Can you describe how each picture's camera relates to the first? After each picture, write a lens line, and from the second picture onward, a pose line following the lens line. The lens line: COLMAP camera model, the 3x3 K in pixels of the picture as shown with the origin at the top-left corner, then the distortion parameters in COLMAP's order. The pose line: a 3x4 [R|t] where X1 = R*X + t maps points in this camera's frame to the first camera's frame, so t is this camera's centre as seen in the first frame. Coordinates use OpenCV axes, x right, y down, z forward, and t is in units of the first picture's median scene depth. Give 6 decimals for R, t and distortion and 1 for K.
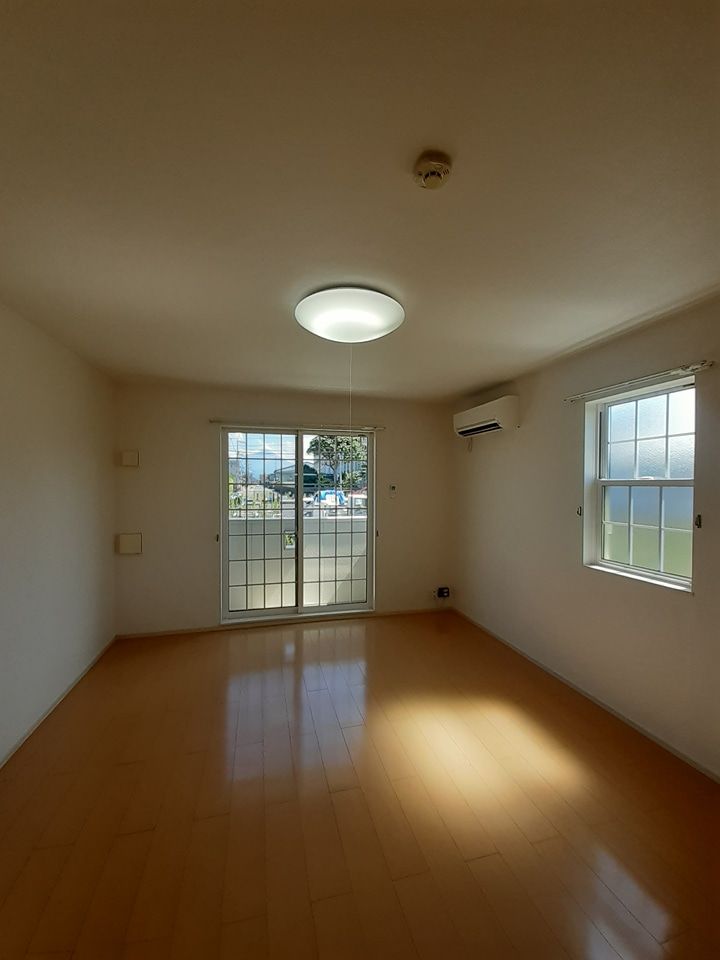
lens RADIAL K [[382.2, 0, 357.5], [0, 382.2, 484.0], [0, 0, 1]] dist [-0.000507, -0.000493]
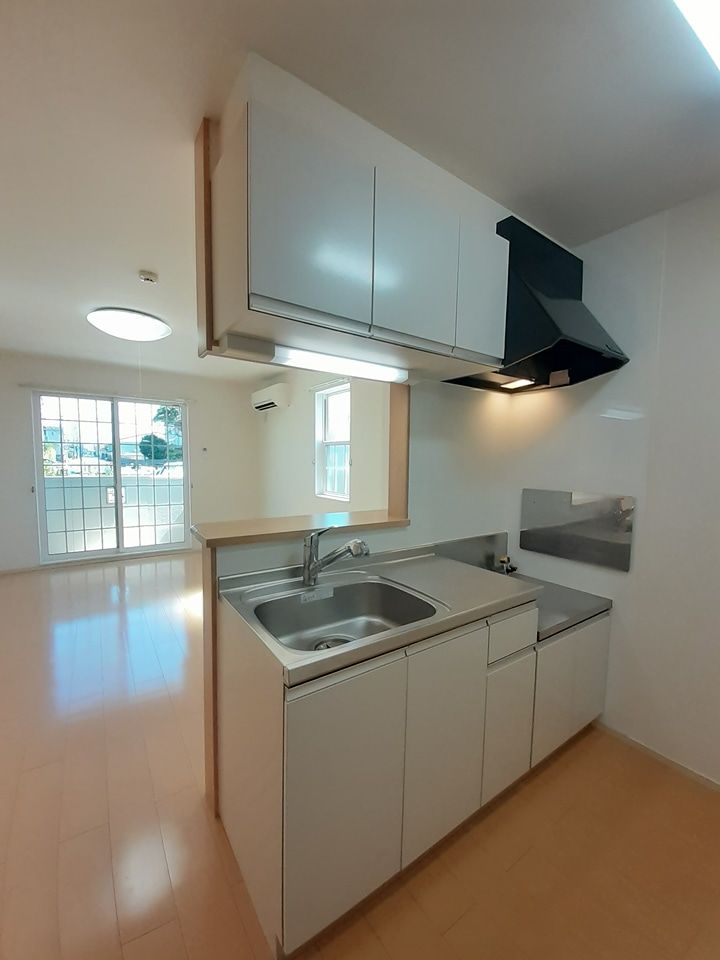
lens RADIAL K [[382.2, 0, 360.4], [0, 382.2, 484.8], [0, 0, 1]] dist [-0.000507, -0.000493]
pose [[0.937190, -0.015580, 0.348472, 0.139563], [-0.008693, 0.997649, 0.067983, 0.038365], [-0.348712, -0.066742, 0.934851, -0.371347]]
